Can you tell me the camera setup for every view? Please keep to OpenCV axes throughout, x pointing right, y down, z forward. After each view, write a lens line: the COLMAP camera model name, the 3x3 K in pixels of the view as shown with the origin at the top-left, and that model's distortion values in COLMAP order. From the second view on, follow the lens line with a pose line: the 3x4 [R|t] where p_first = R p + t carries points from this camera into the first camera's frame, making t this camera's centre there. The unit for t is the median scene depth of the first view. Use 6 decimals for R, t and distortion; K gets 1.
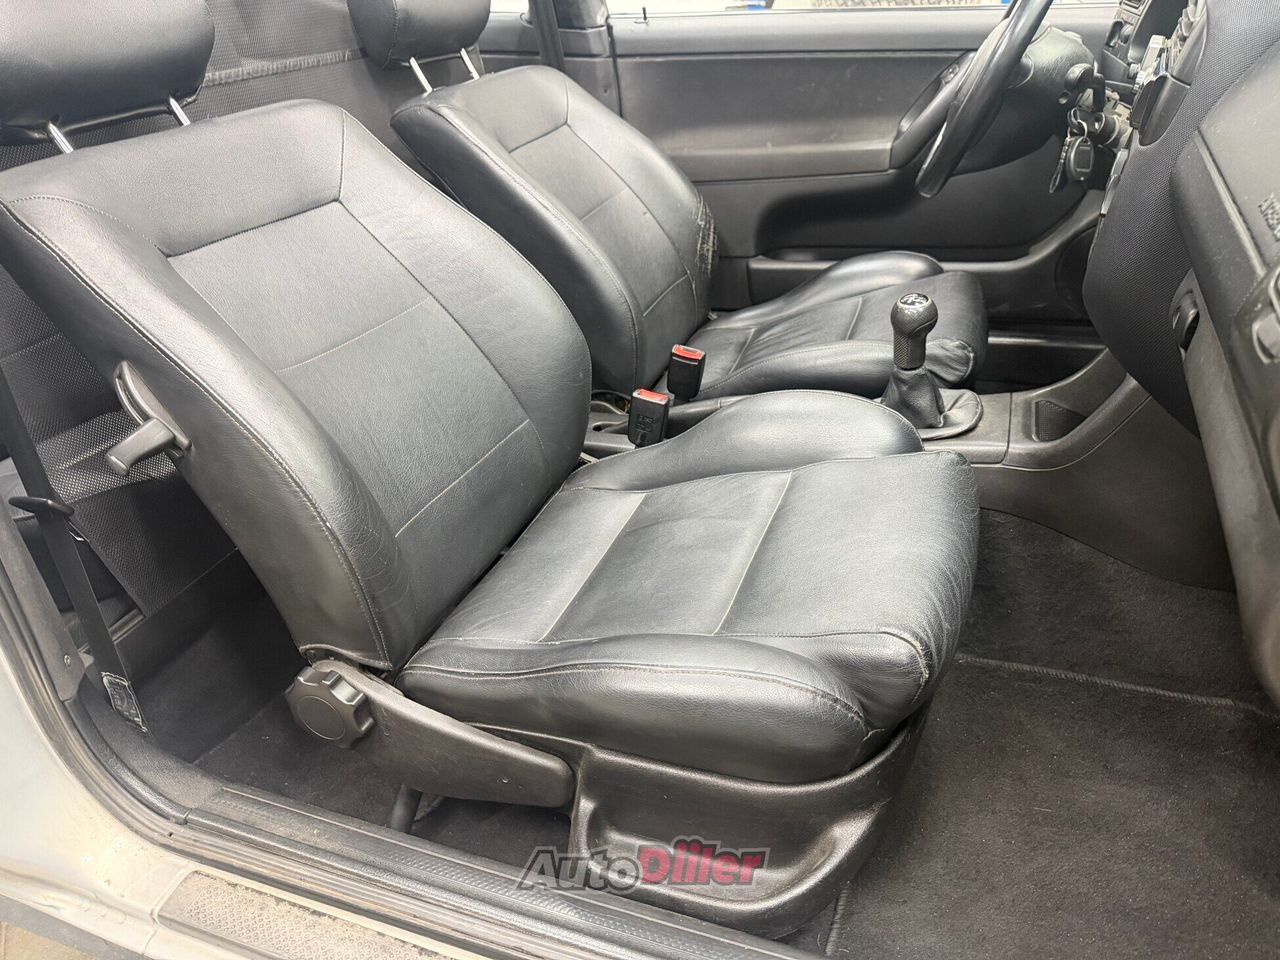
lens RADIAL K [[881.6, 0, 639.4], [0, 881.6, 501.6], [0, 0, 1]] dist [0.092324, -0.139153]
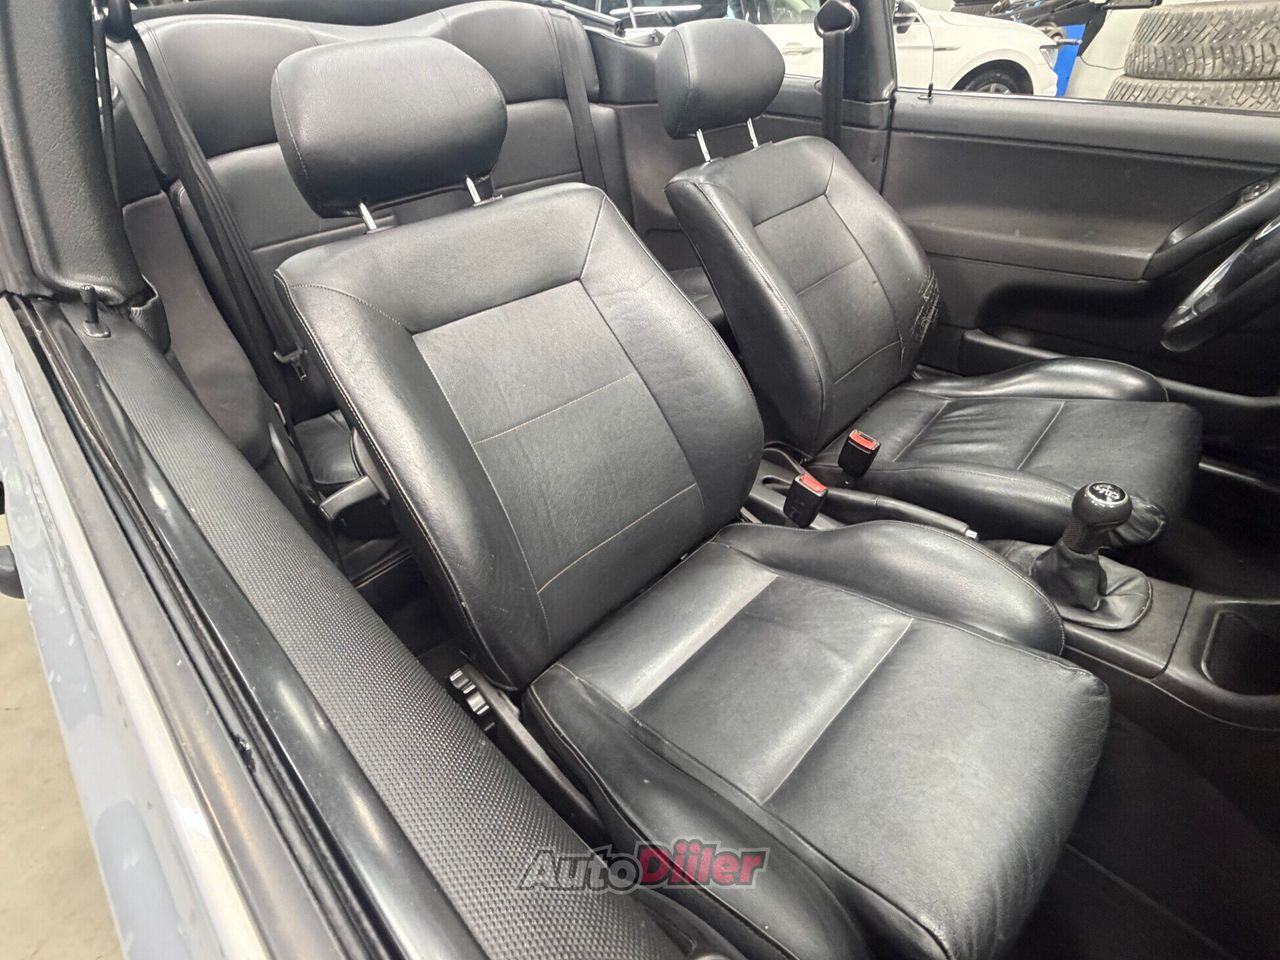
lens RADIAL K [[601.6, 0, 642.9], [0, 601.6, 484.0], [0, 0, 1]] dist [0.000962, 0.000737]
pose [[0.916525, 0.267277, -0.297567, 0.039821], [-0.219119, 0.957903, 0.185494, -0.192780], [0.334618, -0.104807, 0.936507, 0.199831]]
